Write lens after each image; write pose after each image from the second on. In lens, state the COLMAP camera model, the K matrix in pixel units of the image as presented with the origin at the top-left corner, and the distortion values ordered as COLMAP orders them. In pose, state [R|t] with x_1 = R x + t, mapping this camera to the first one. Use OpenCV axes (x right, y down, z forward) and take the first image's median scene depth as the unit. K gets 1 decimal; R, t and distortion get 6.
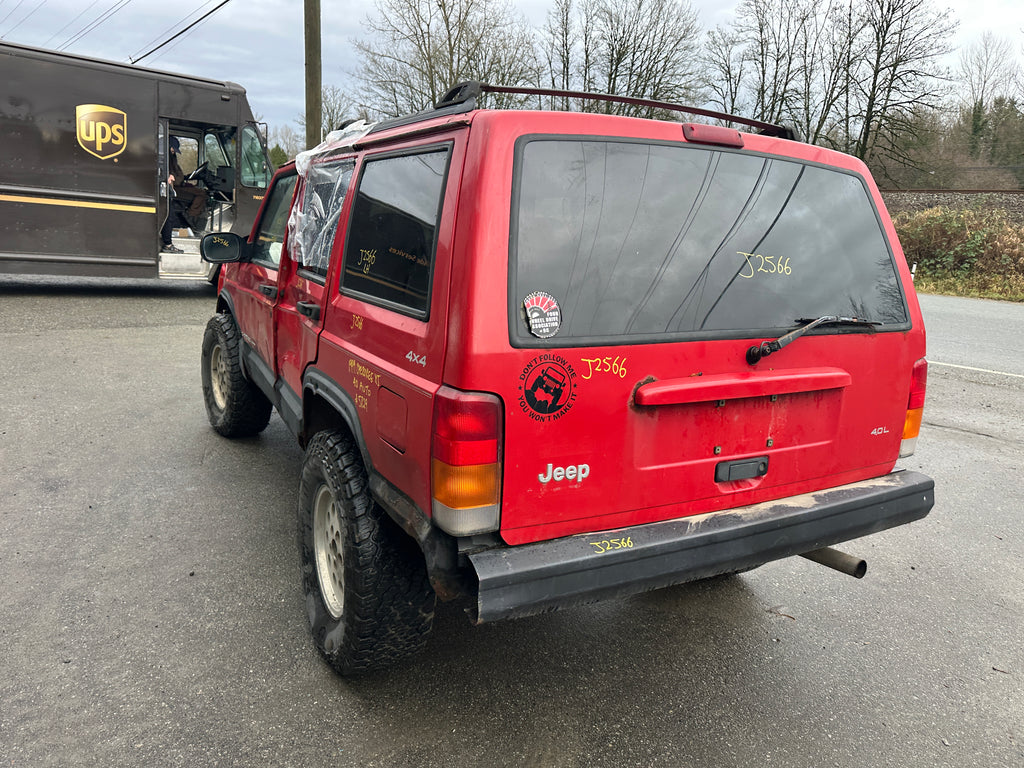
lens RADIAL K [[731.4, 0, 511.4], [0, 731.4, 384.7], [0, 0, 1]] dist [0.016799, -0.003174]
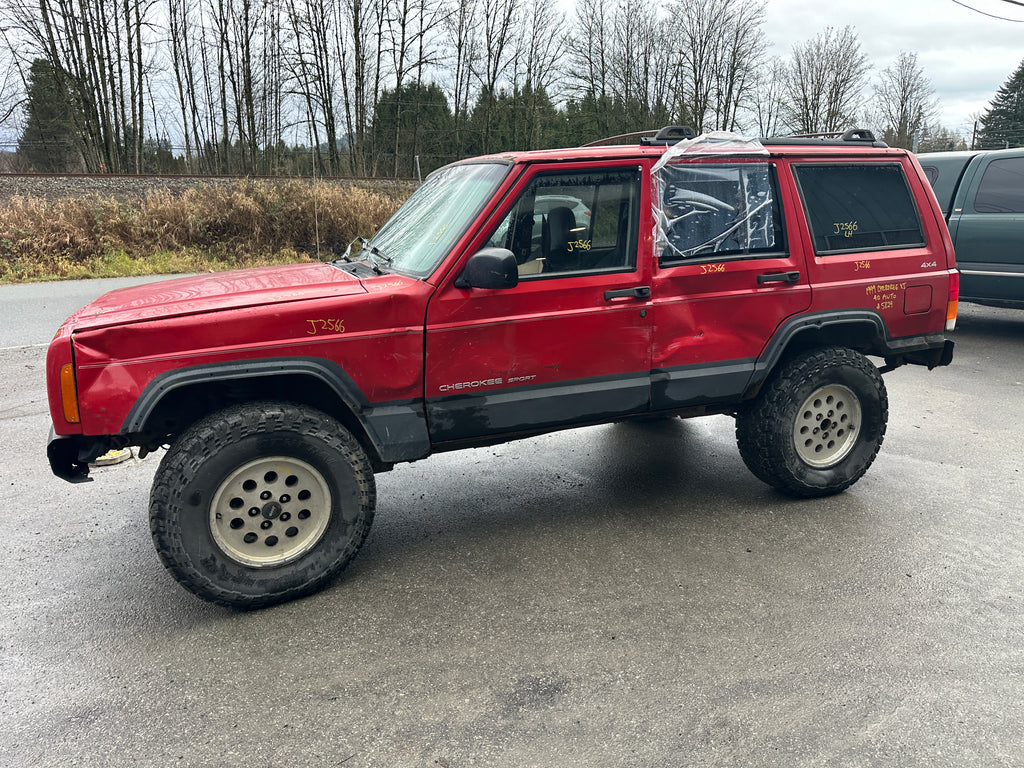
lens RADIAL K [[732.9, 0, 530.4], [0, 732.9, 396.8], [0, 0, 1]] dist [0.086700, -0.115700]
pose [[0.110743, -0.287805, 0.951265, -0.456013], [0.252058, 0.933991, 0.253235, -0.097144], [-0.961355, 0.211730, 0.175977, 0.340341]]
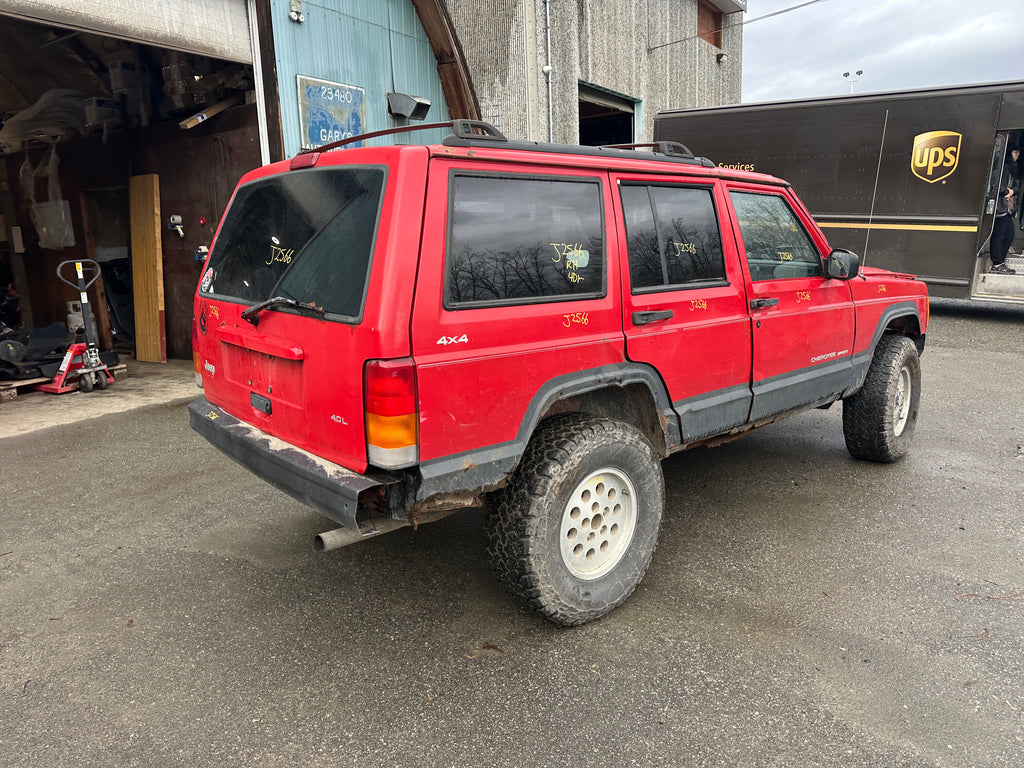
lens RADIAL K [[732.9, 0, 527.3], [0, 732.9, 383.1], [0, 0, 1]] dist [0.037079, -0.028230]
pose [[0.225988, 0.154343, -0.961825, 0.372112], [-0.192537, 0.974967, 0.111214, -0.036404], [0.954913, 0.160054, 0.250048, 0.238807]]
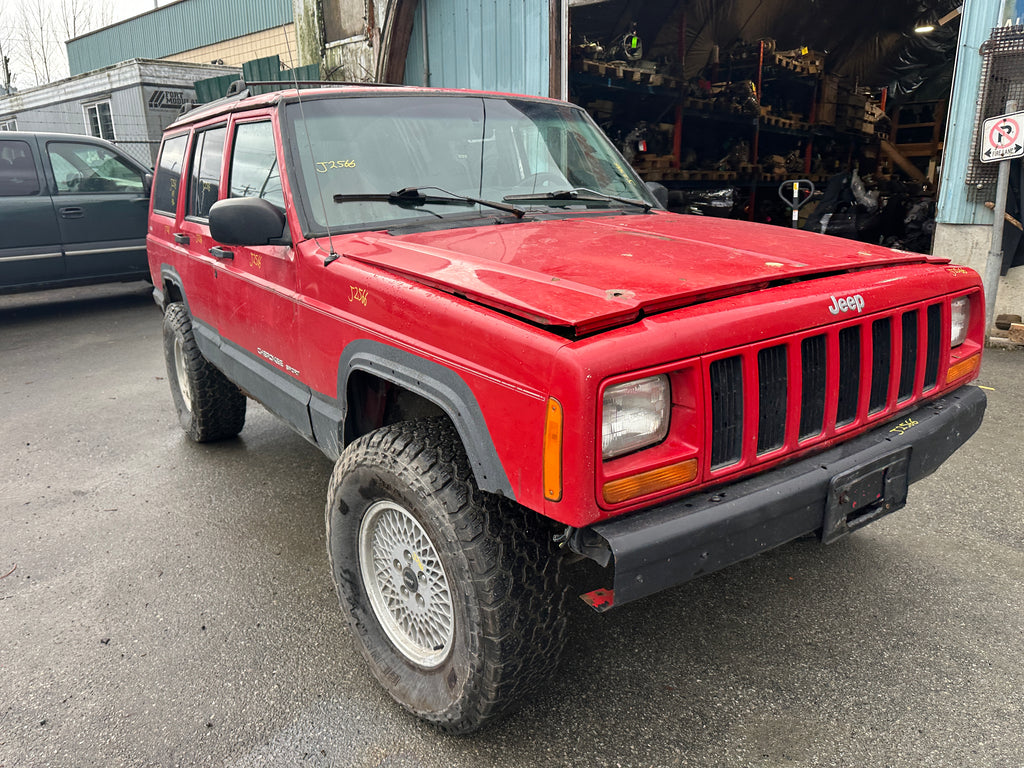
lens RADIAL K [[747.7, 0, 514.9], [0, 747.7, 382.7], [0, 0, 1]] dist [0.030915, -0.029570]
pose [[-0.996694, 0.007523, -0.080904, -0.055973], [-0.031784, 0.880270, 0.473408, -0.166989], [0.074778, 0.474414, -0.877120, 0.759203]]
